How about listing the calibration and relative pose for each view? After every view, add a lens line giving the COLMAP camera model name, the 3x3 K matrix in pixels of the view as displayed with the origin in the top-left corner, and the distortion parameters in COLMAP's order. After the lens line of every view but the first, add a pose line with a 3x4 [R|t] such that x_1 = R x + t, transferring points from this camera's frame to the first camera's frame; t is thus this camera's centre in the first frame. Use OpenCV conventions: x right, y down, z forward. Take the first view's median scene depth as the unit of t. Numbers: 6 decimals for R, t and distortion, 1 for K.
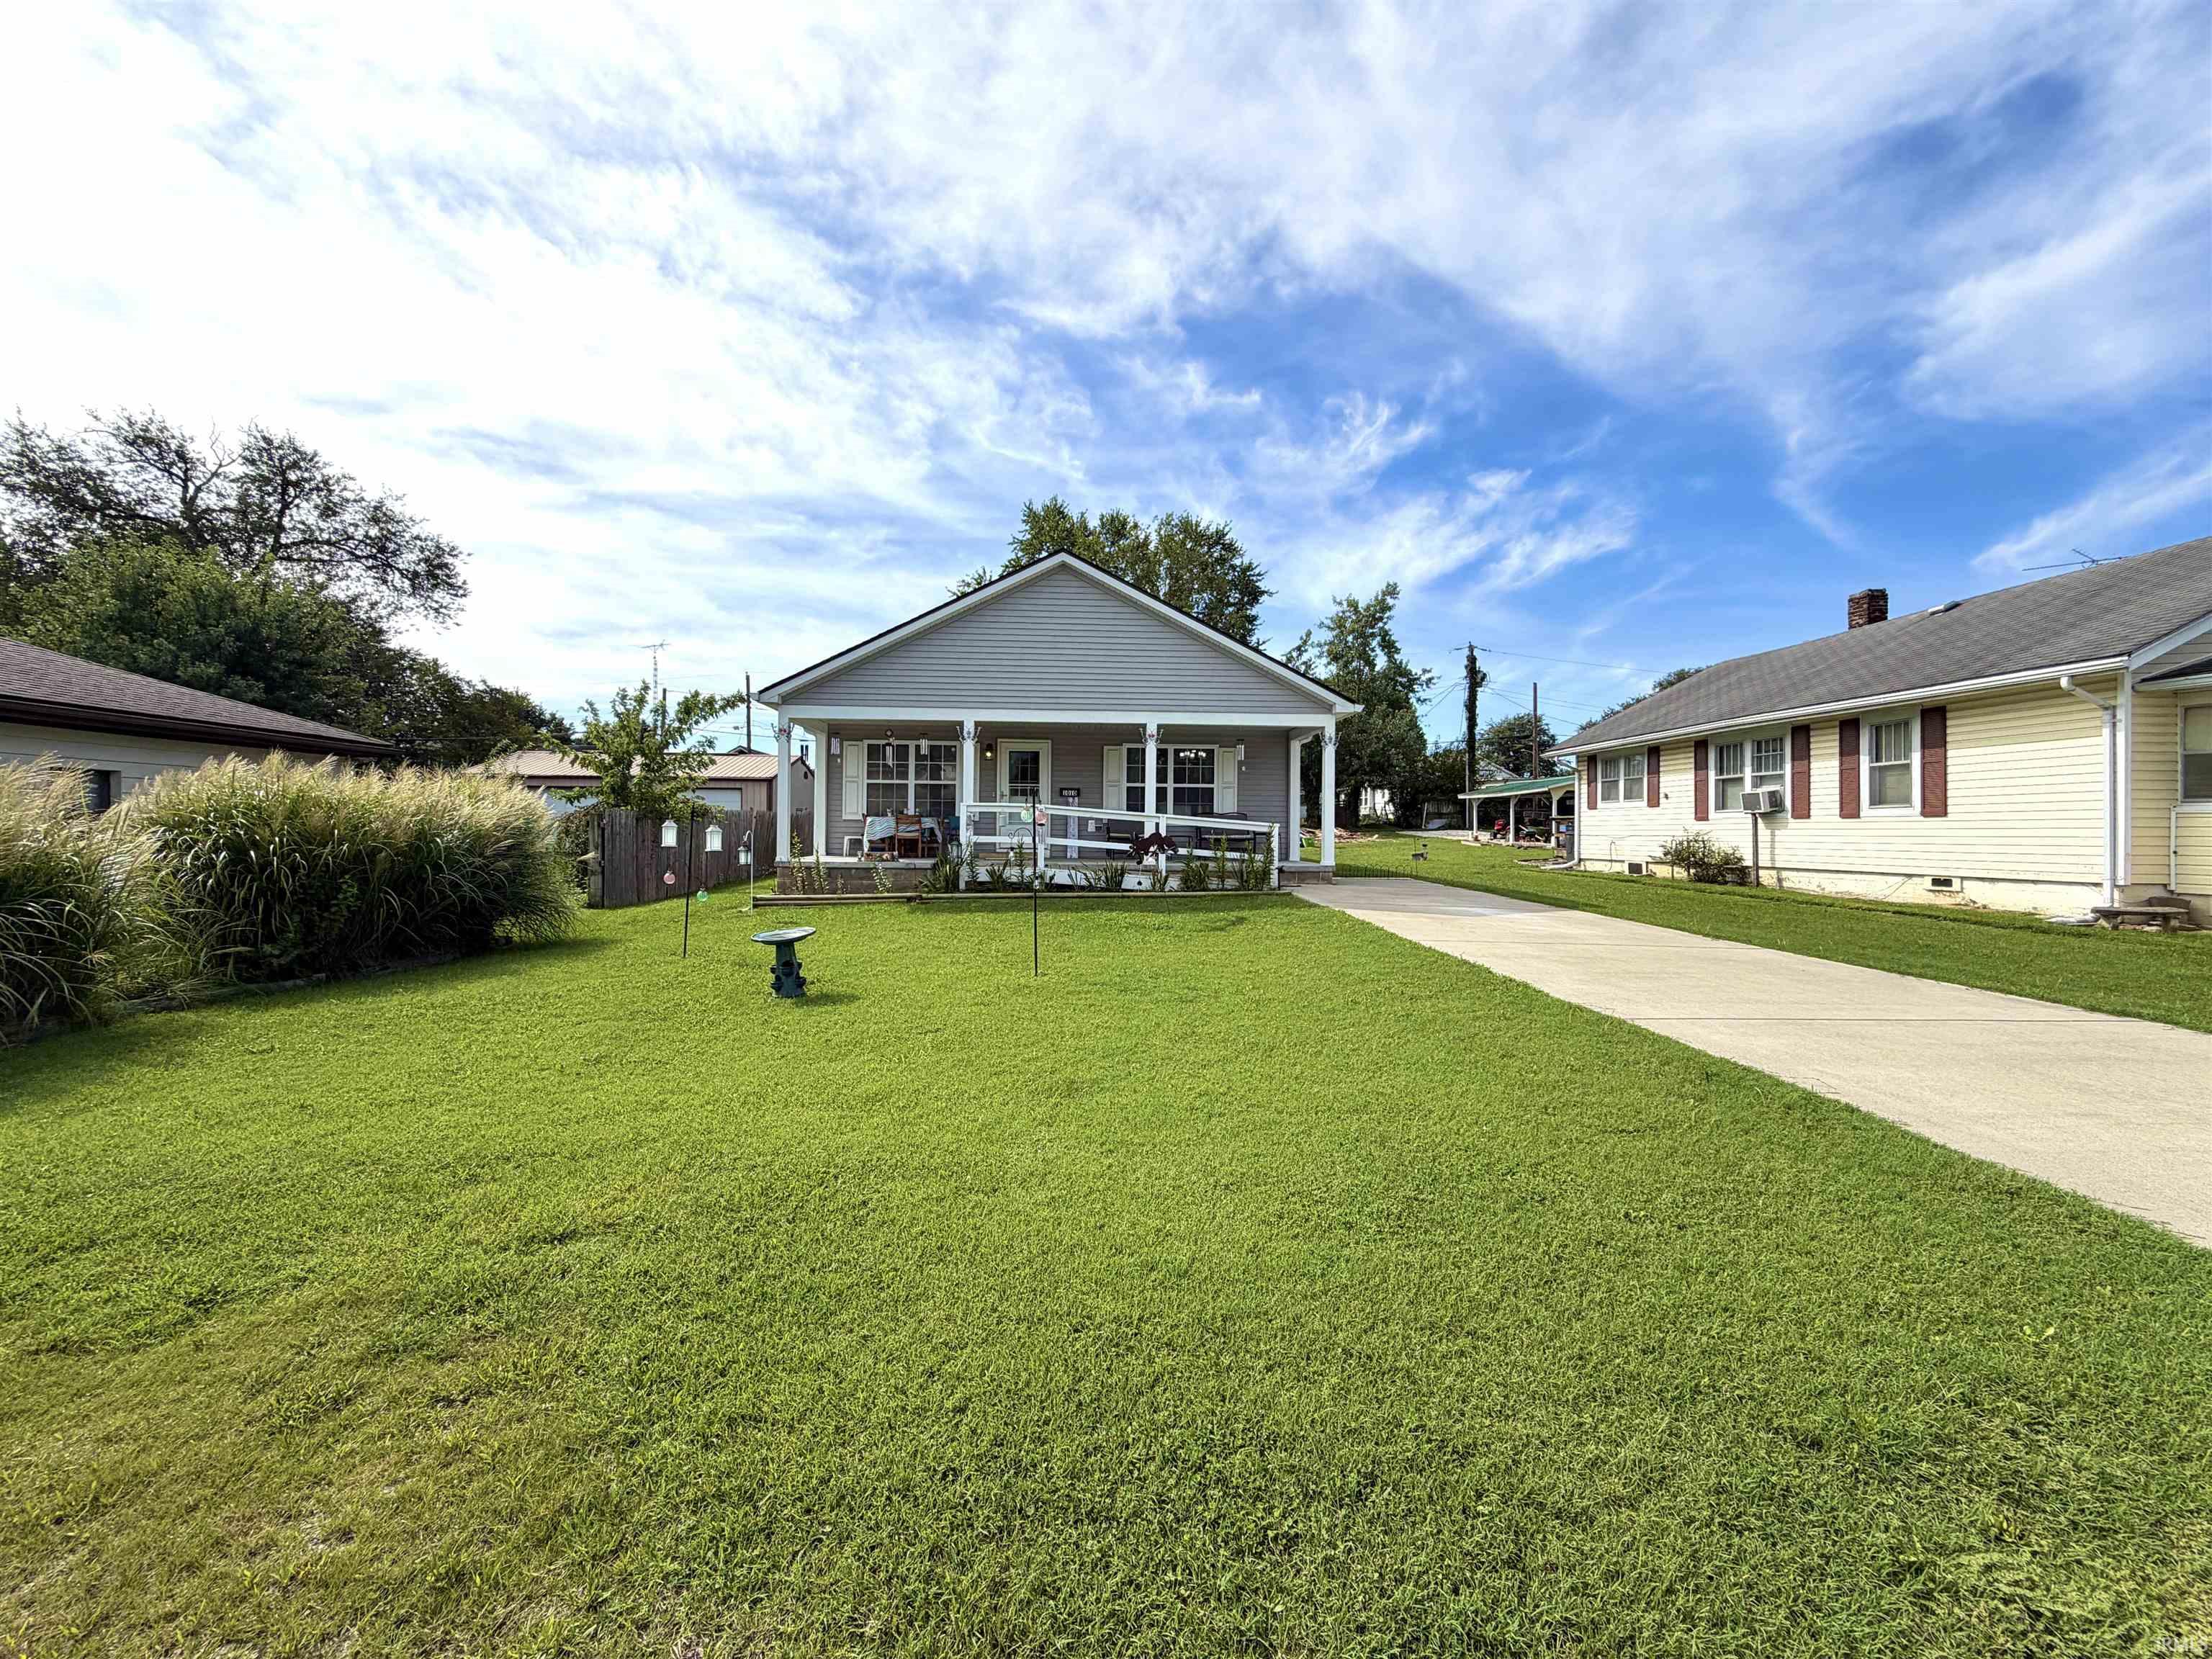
lens RADIAL K [[877.3, 0, 1105.1], [0, 877.3, 845.7], [0, 0, 1]] dist [0.001268, -0.000314]
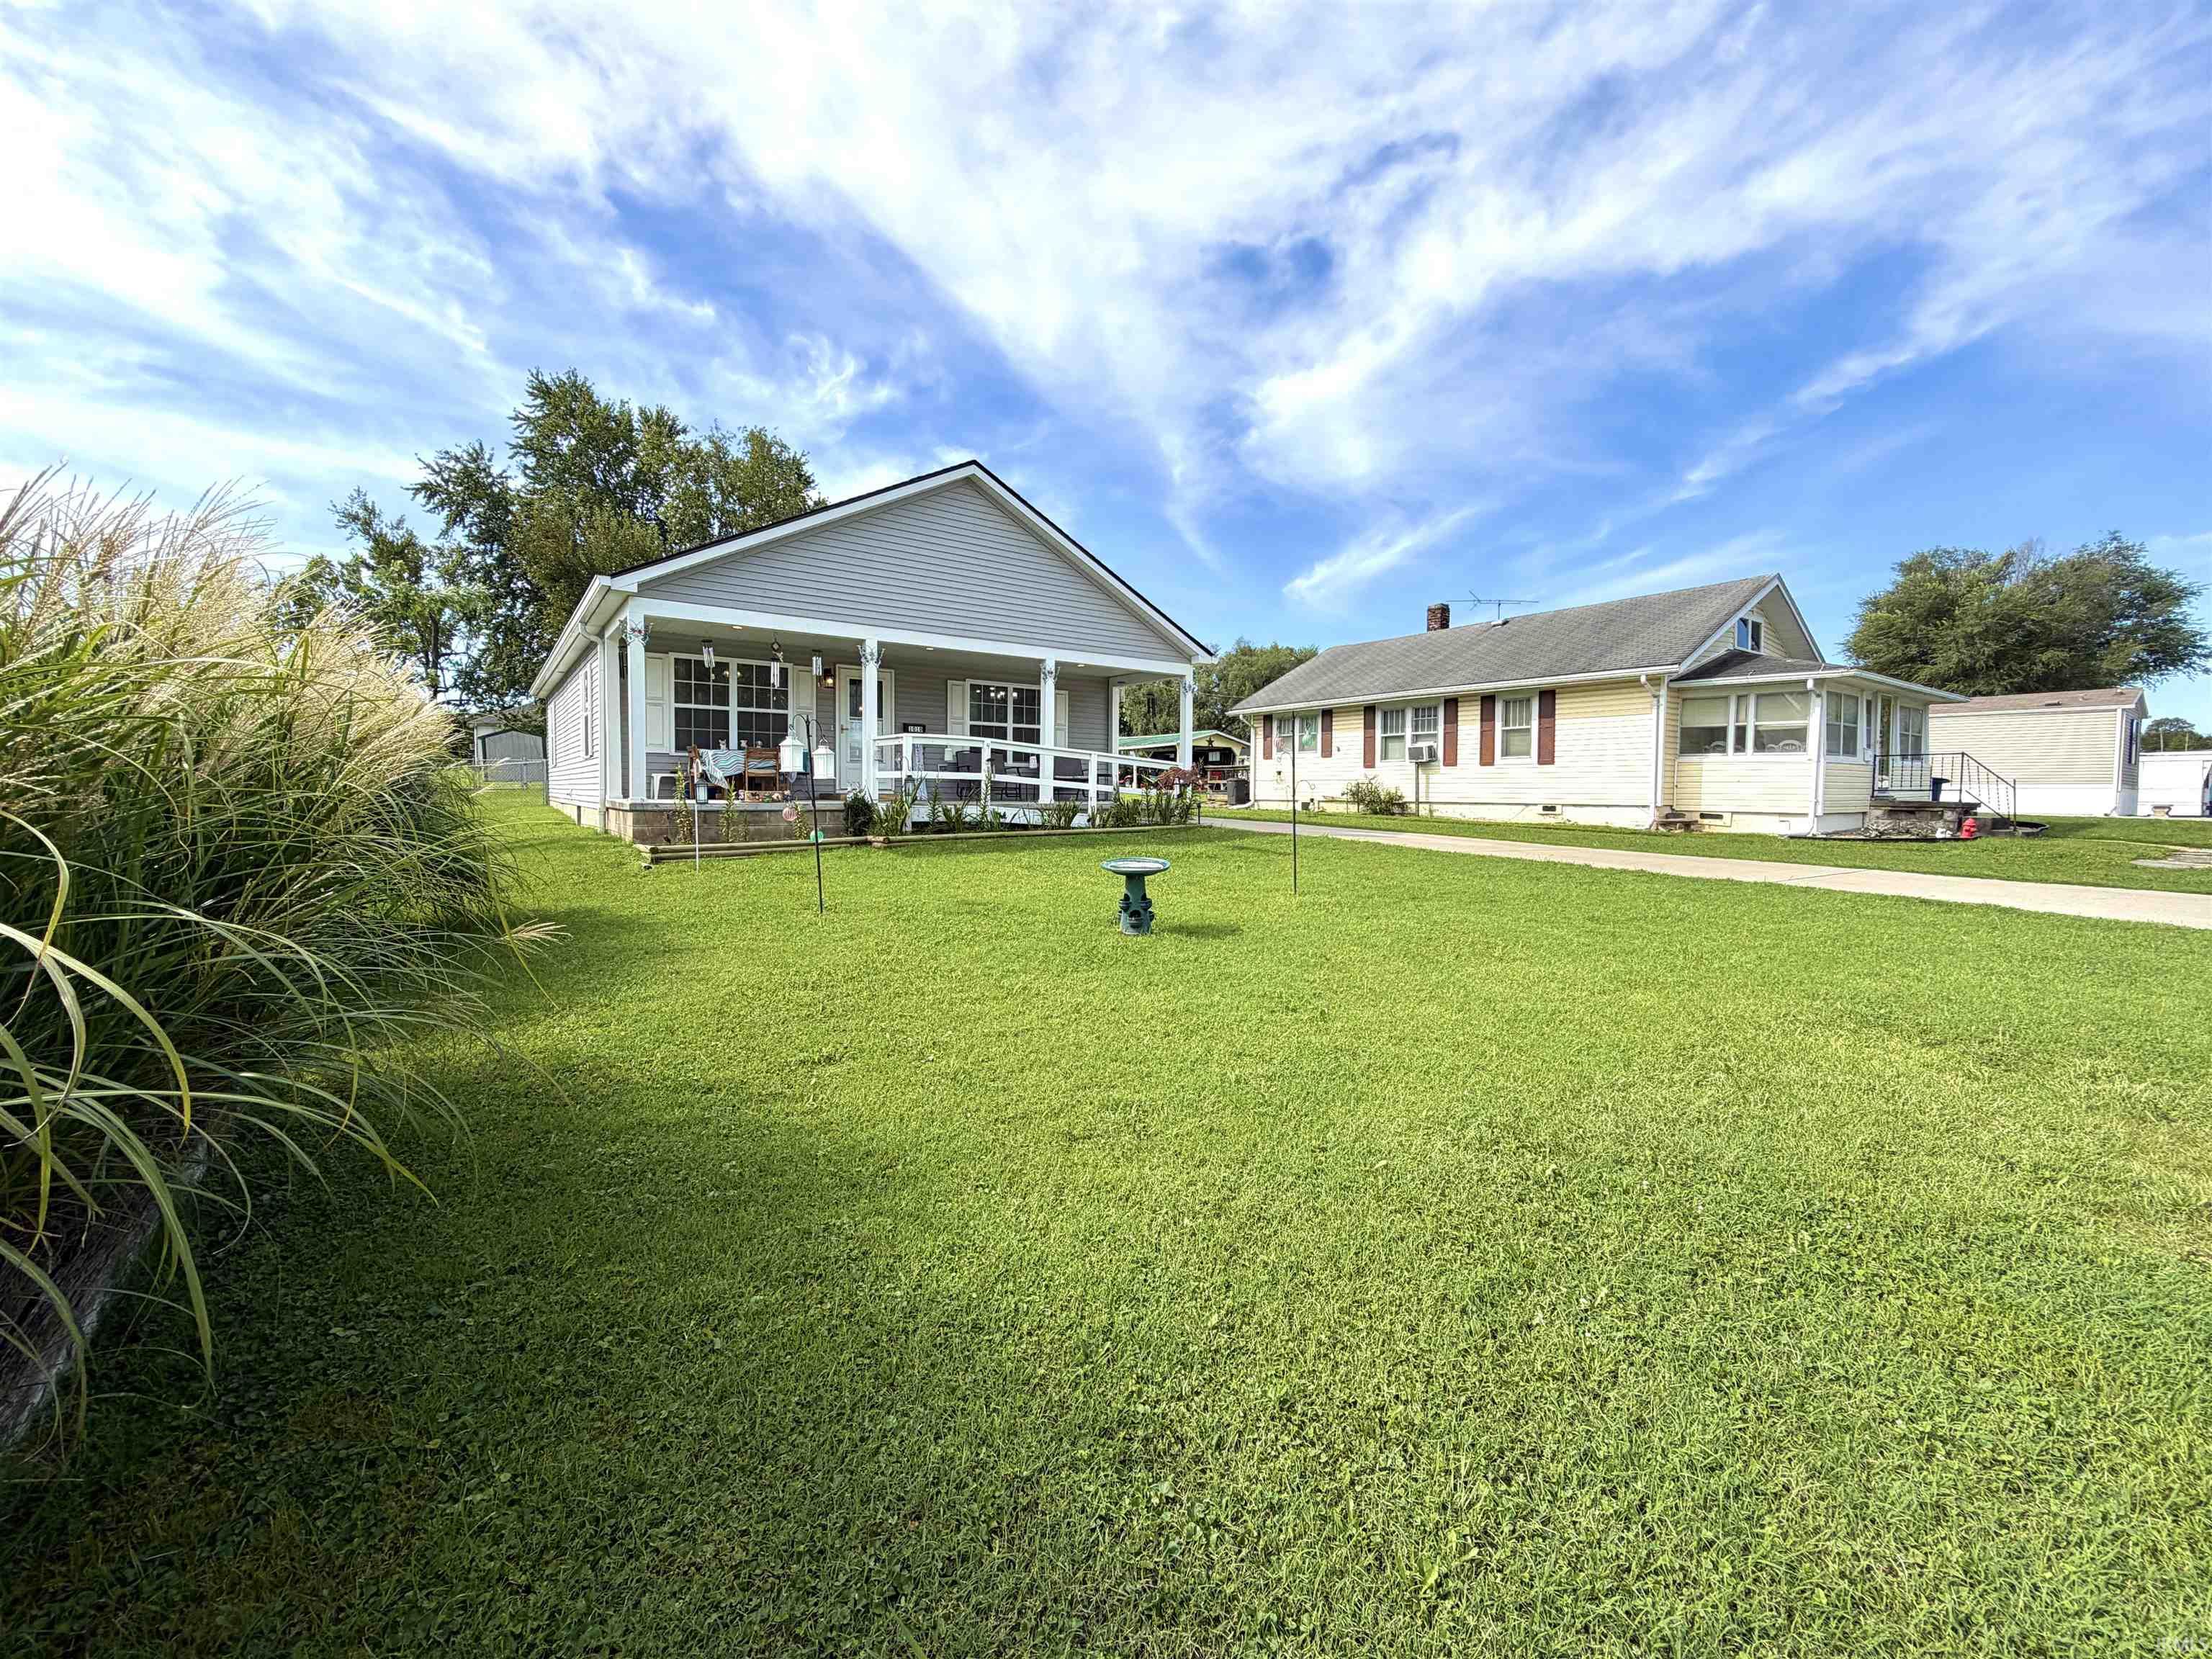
lens RADIAL K [[877.3, 0, 1100.8], [0, 877.3, 832.5], [0, 0, 1]] dist [0.001268, -0.000314]
pose [[0.840975, -0.027885, 0.540355, -0.391365], [0.008775, 0.999243, 0.037908, 0.015355], [-0.541003, -0.027138, 0.840583, 0.127422]]
